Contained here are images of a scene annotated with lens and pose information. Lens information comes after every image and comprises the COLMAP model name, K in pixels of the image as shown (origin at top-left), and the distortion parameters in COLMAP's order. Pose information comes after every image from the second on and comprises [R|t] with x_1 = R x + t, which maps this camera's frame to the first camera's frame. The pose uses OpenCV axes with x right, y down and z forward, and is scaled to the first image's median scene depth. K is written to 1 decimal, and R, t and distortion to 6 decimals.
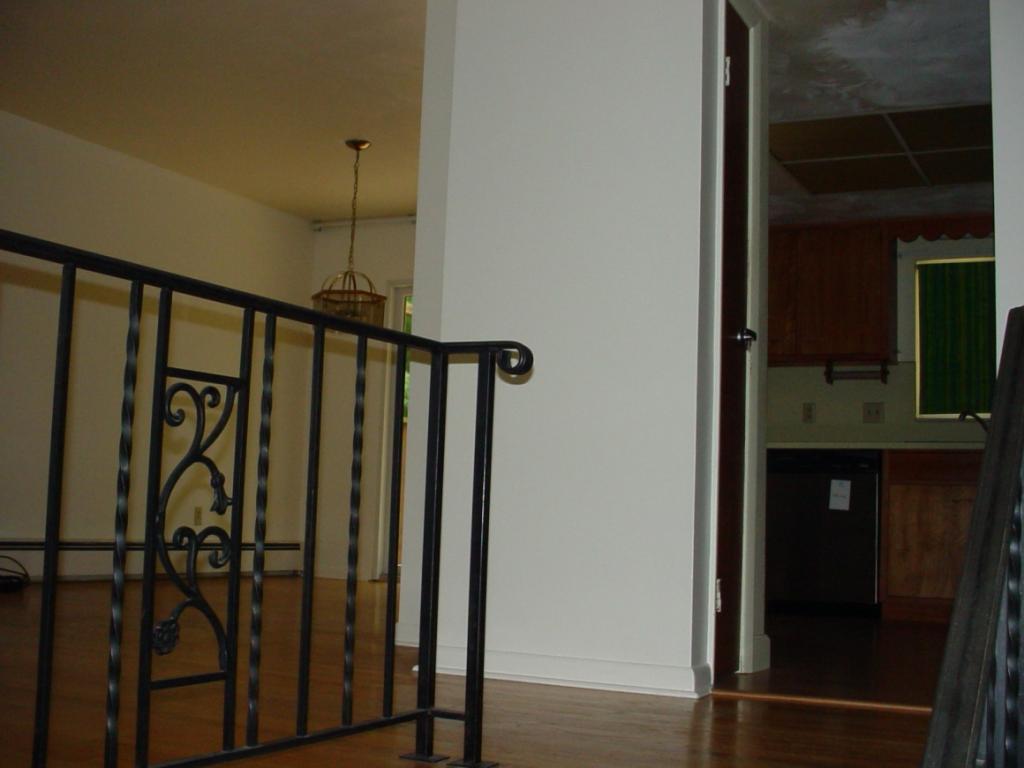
lens RADIAL K [[1291.5, 0, 512.0], [0, 1291.5, 384.0], [0, 0, 1]] dist [-0.221126, 0.242571]
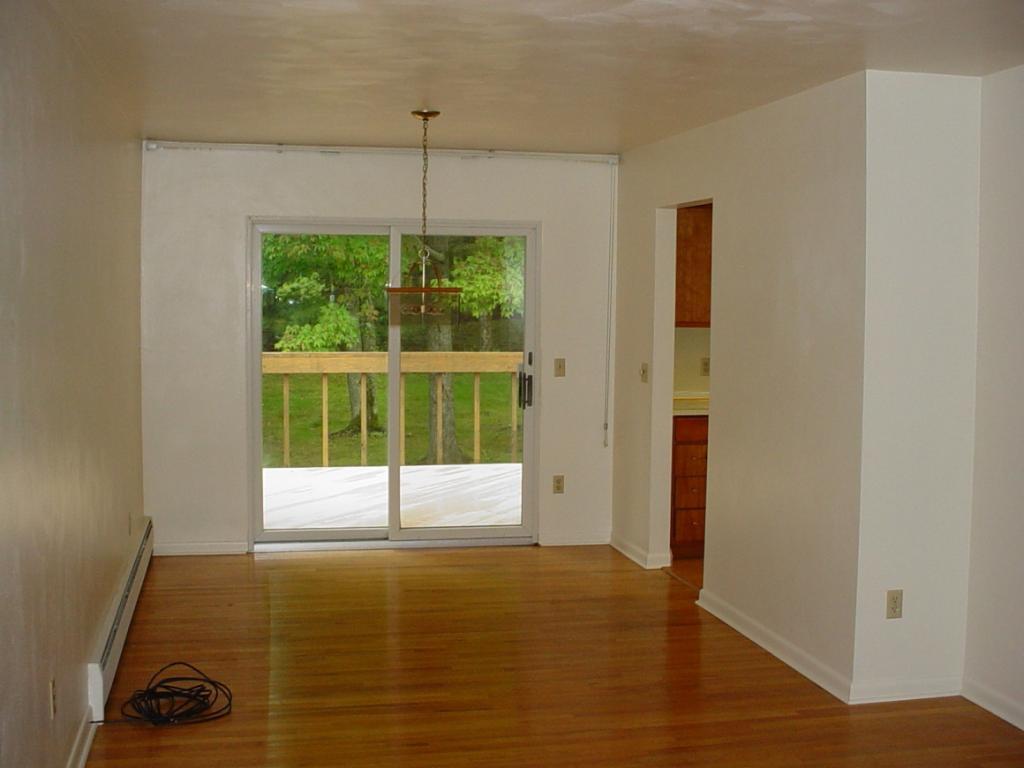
lens RADIAL K [[1291.5, 0, 512.0], [0, 1291.5, 384.0], [0, 0, 1]] dist [-0.221126, 0.242571]
pose [[0.778829, -0.073917, 0.622865, -0.622737], [-0.042424, 0.984550, 0.169887, -0.153479], [-0.625800, -0.158737, 0.763661, 0.255259]]
